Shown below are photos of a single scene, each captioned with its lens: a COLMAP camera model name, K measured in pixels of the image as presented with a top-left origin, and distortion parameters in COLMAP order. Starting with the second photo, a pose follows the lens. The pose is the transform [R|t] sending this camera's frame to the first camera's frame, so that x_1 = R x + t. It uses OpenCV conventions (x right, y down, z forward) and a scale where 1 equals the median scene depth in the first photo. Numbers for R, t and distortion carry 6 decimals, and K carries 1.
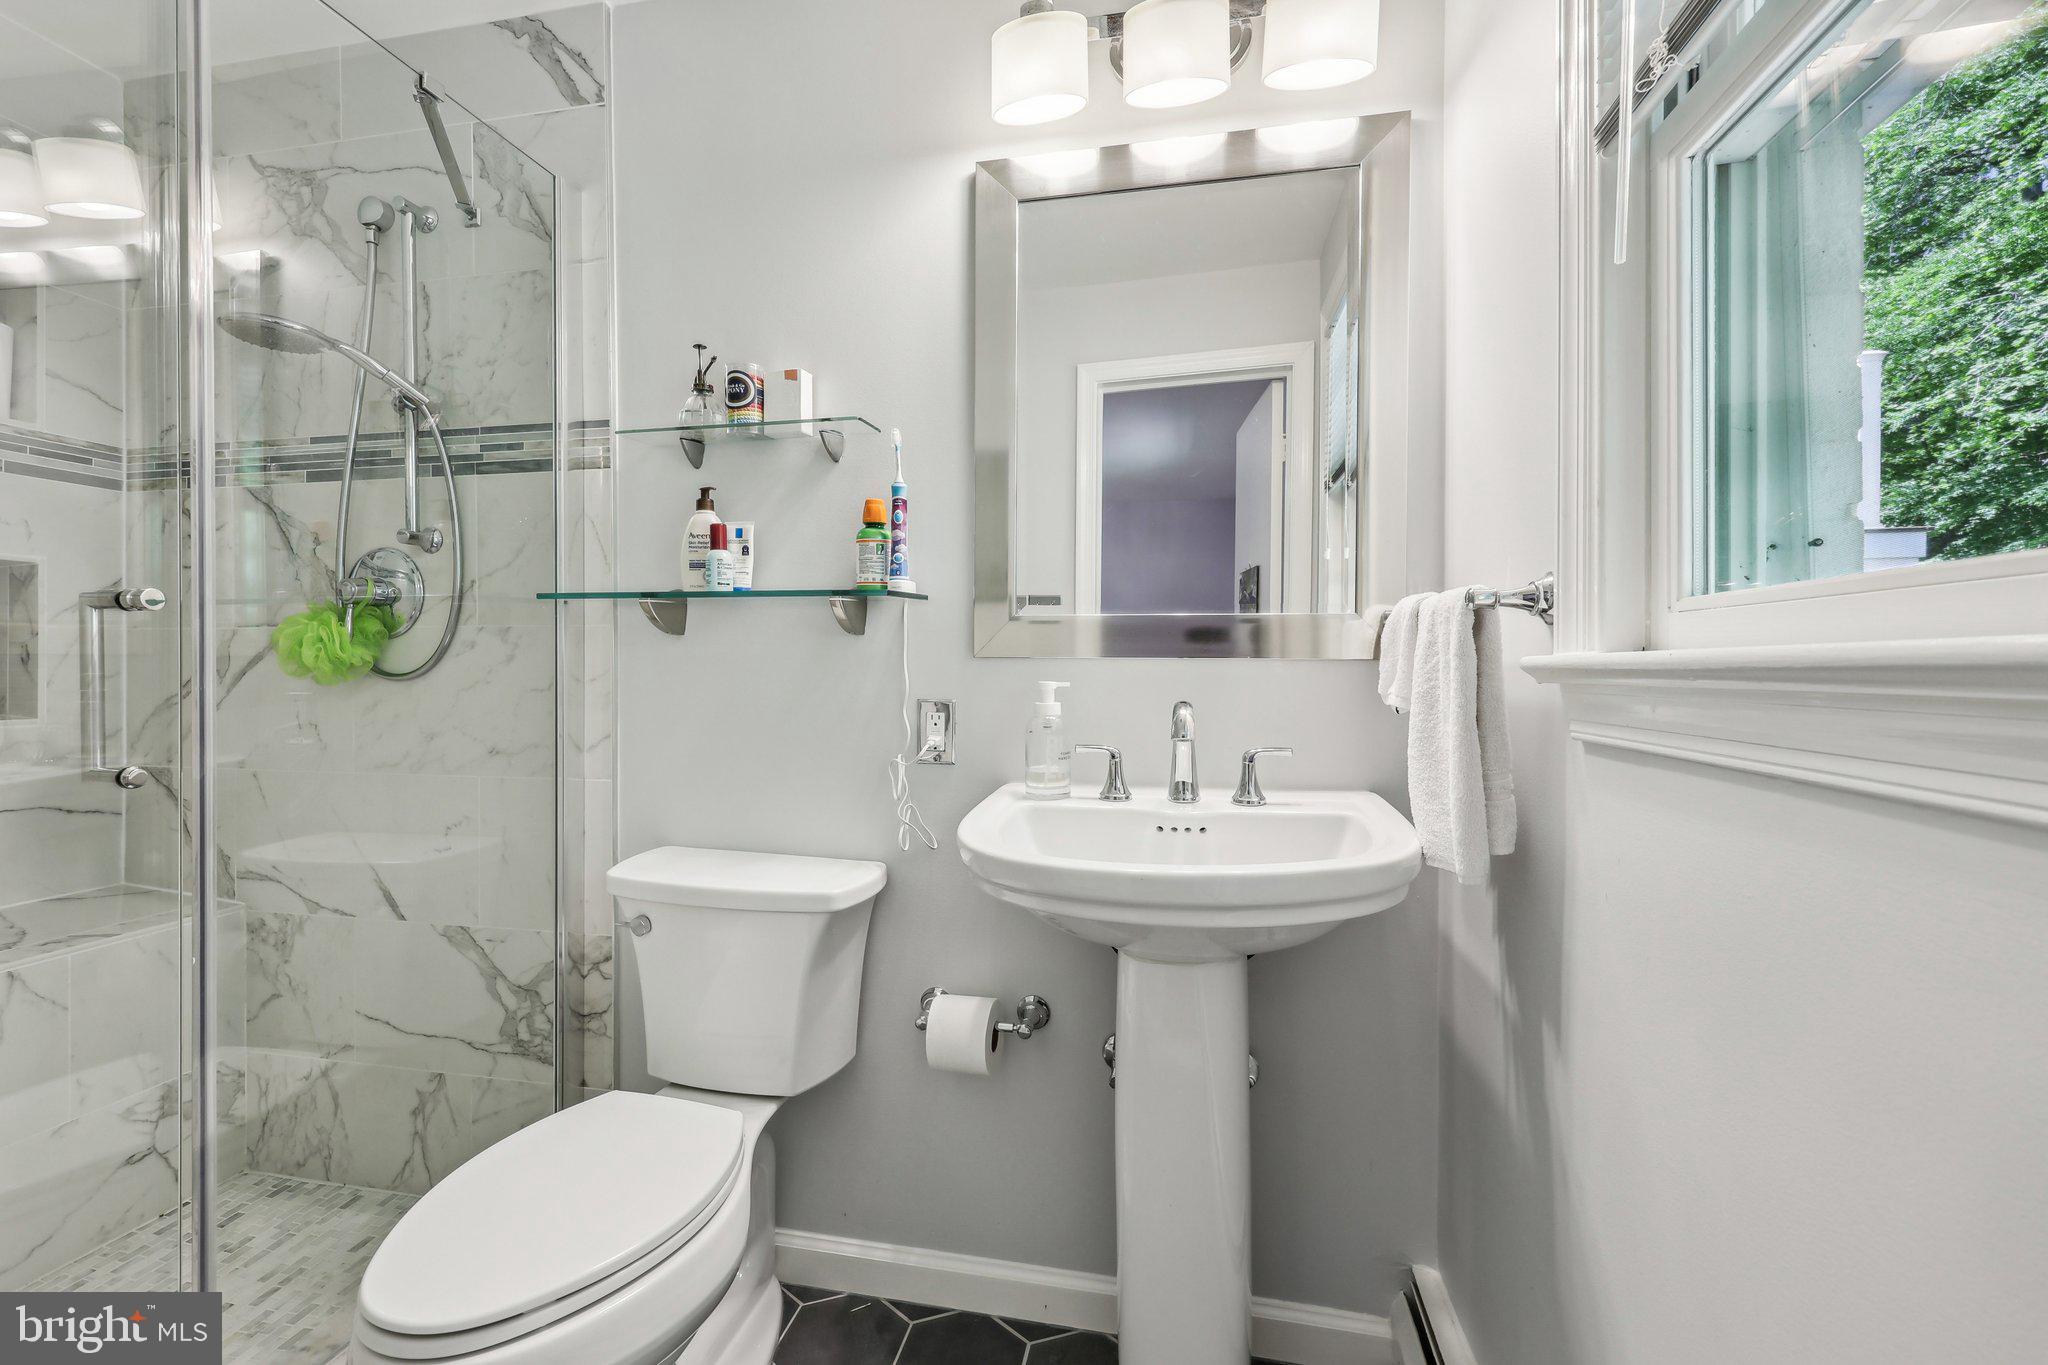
lens RADIAL K [[840.7, 0, 1030.5], [0, 840.7, 668.9], [0, 0, 1]] dist [0.001460, -0.000198]
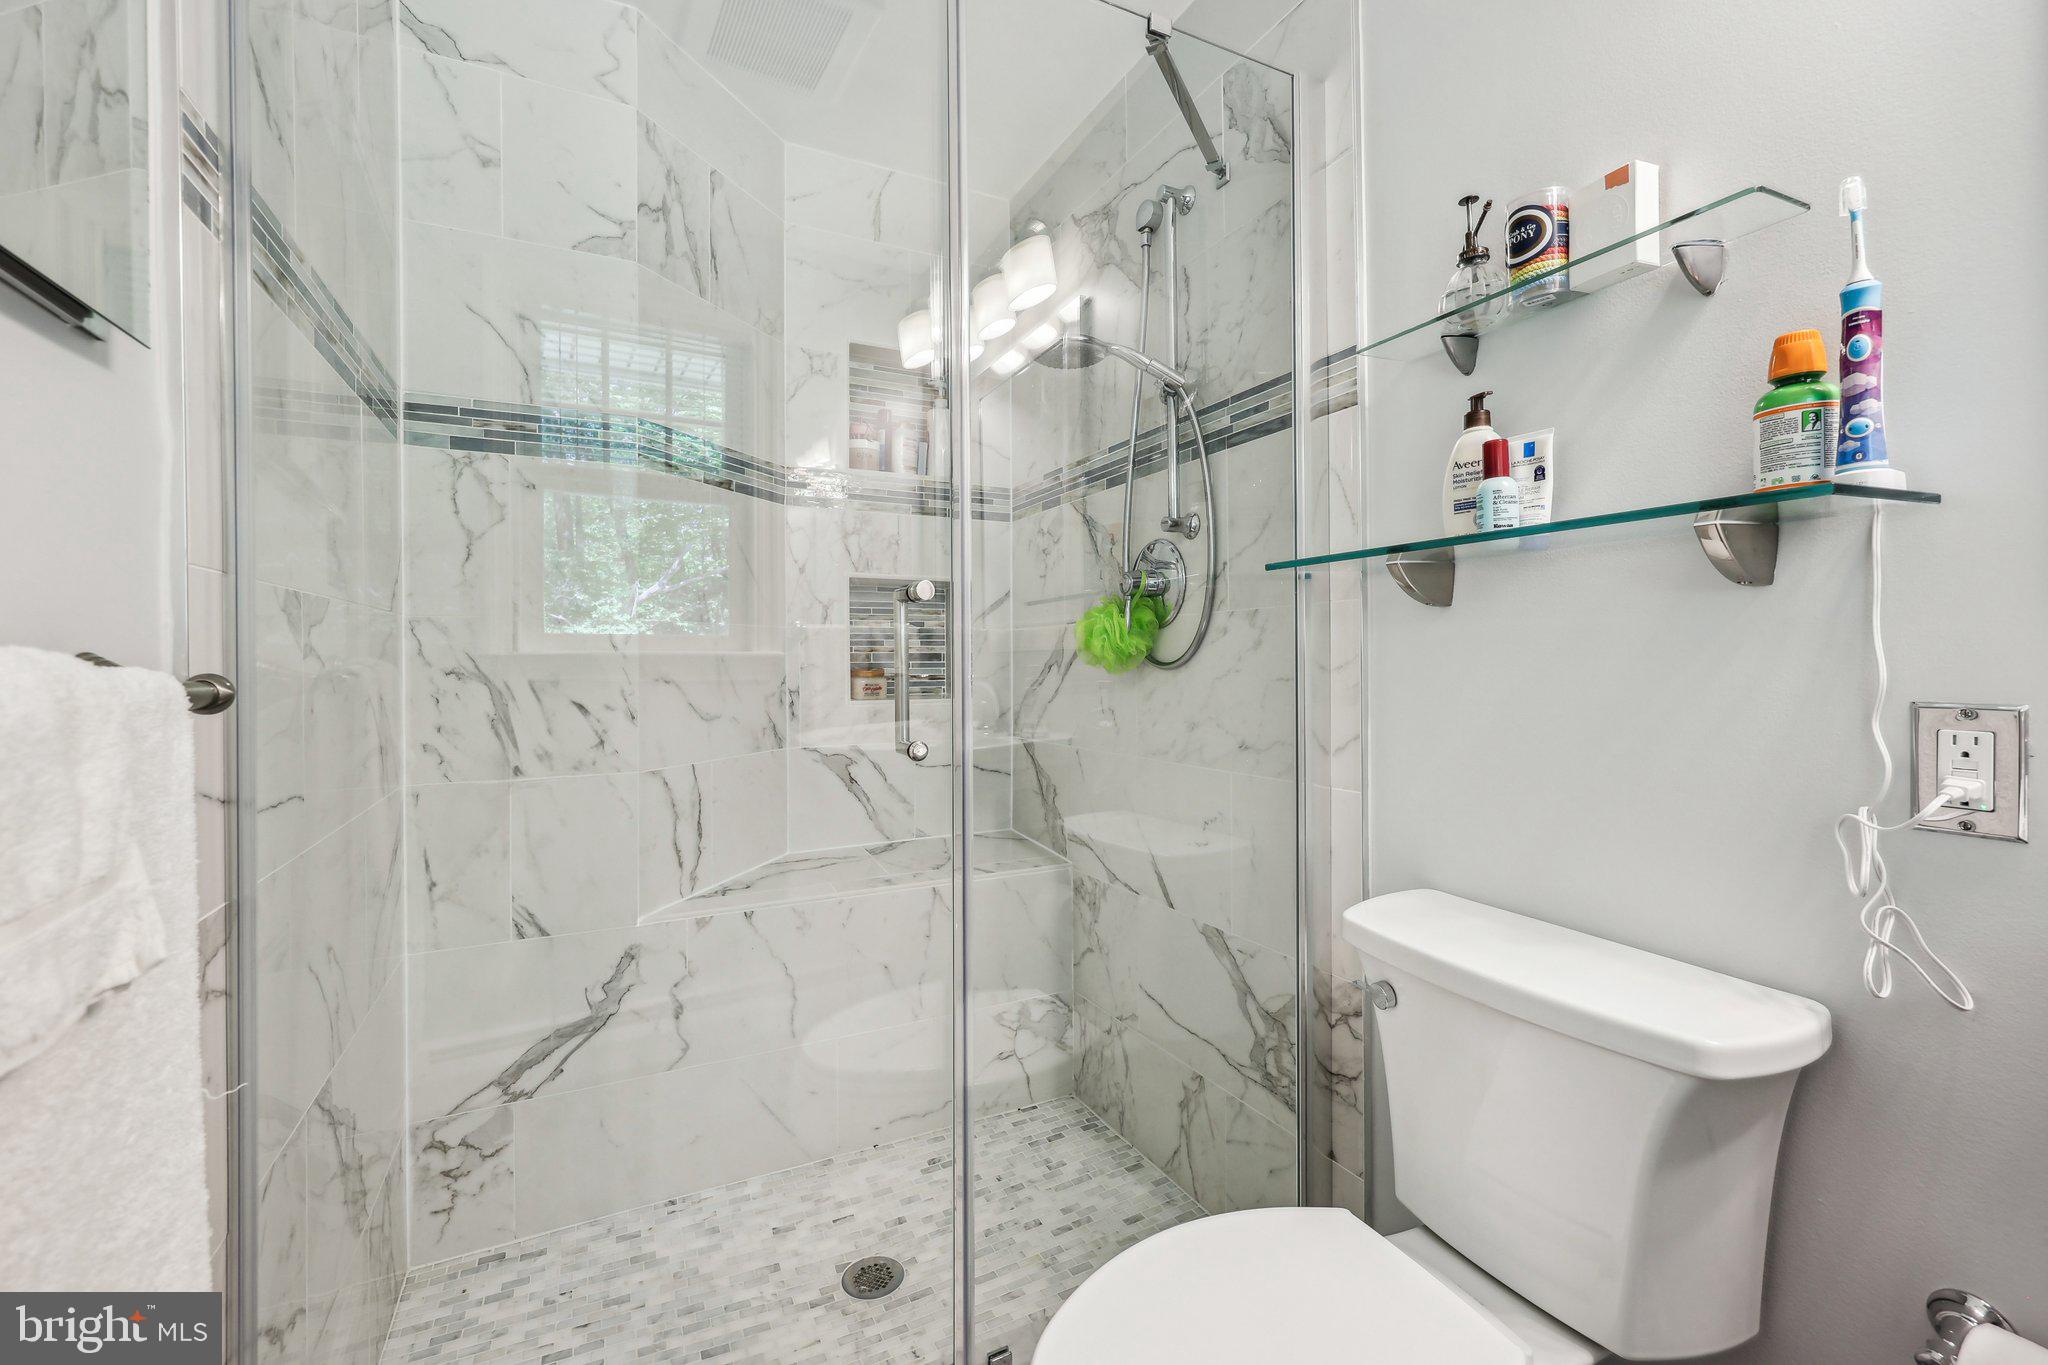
lens RADIAL K [[840.7, 0, 1030.5], [0, 840.7, 668.9], [0, 0, 1]] dist [0.001460, -0.000198]
pose [[0.611576, -0.003397, -0.791179, -0.055996], [0.006968, 0.999975, 0.001093, 0.011298], [0.791155, -0.006182, 0.611584, 0.261152]]
